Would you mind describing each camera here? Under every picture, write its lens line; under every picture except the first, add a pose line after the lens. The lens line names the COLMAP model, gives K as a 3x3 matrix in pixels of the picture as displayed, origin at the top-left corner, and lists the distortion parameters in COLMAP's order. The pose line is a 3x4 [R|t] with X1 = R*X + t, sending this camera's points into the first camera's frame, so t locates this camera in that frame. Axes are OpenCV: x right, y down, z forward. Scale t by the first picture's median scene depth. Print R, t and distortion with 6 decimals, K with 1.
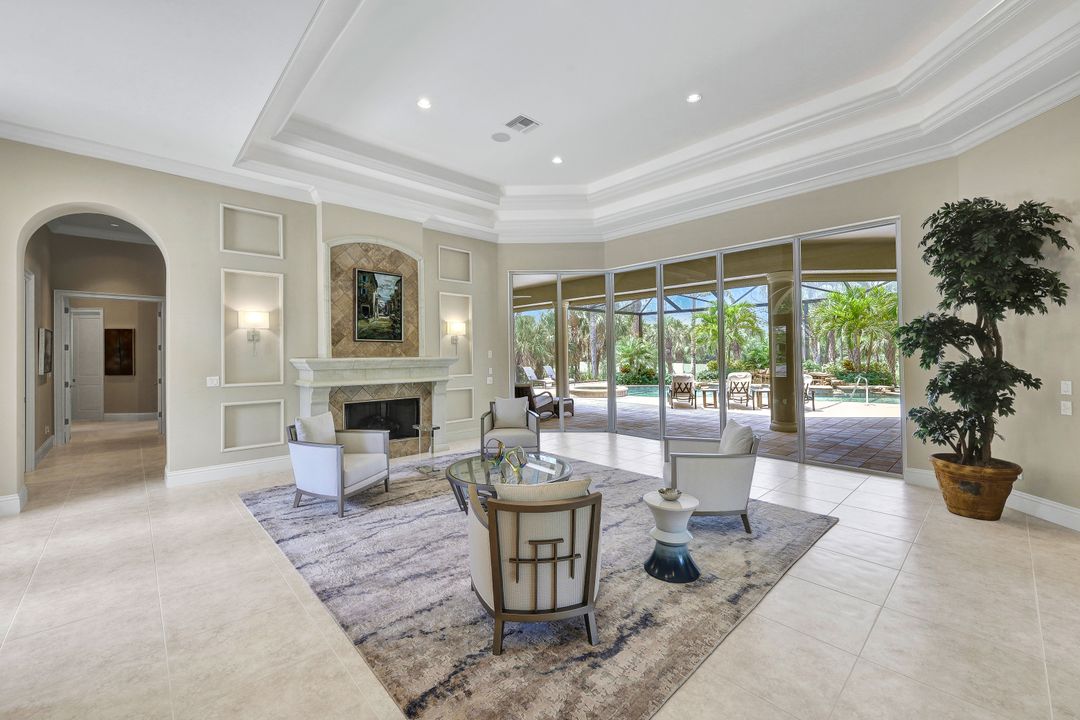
lens RADIAL K [[434.2, 0, 536.2], [0, 434.2, 349.5], [0, 0, 1]] dist [-0.002635, -0.000146]
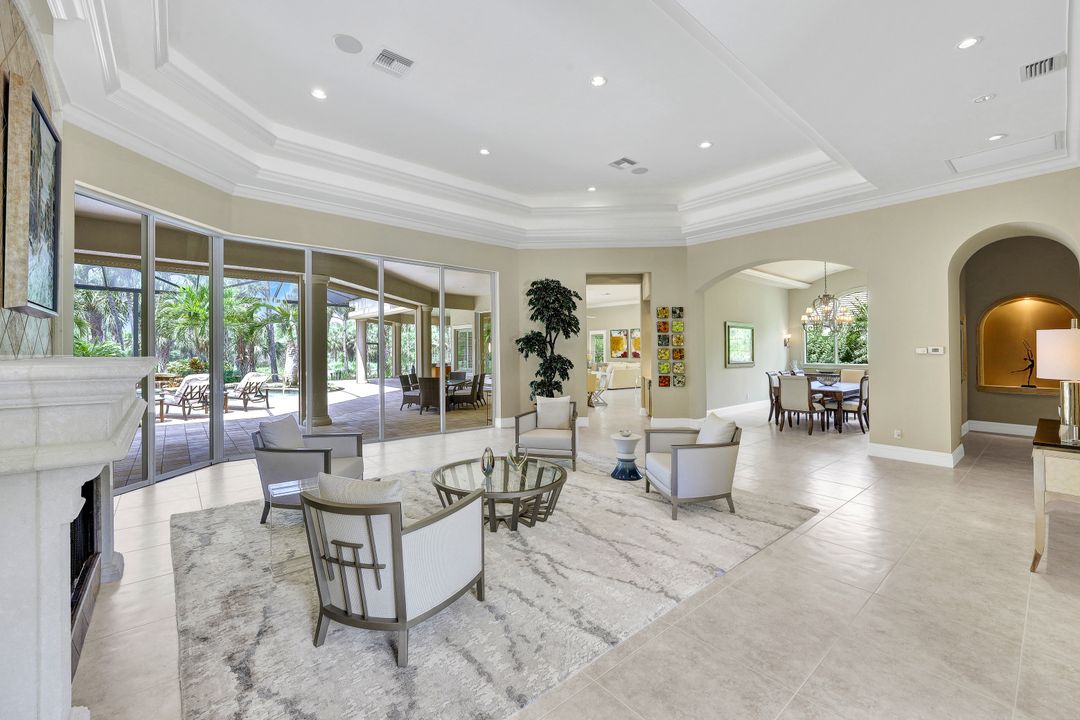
lens RADIAL K [[443.2, 0, 541.3], [0, 443.2, 336.2], [0, 0, 1]] dist [-0.025647, -0.000037]
pose [[0.042895, 0.045093, 0.998061, -0.605193], [-0.015821, 0.998886, -0.044450, 0.011039], [-0.998954, -0.013884, 0.043561, 0.518125]]
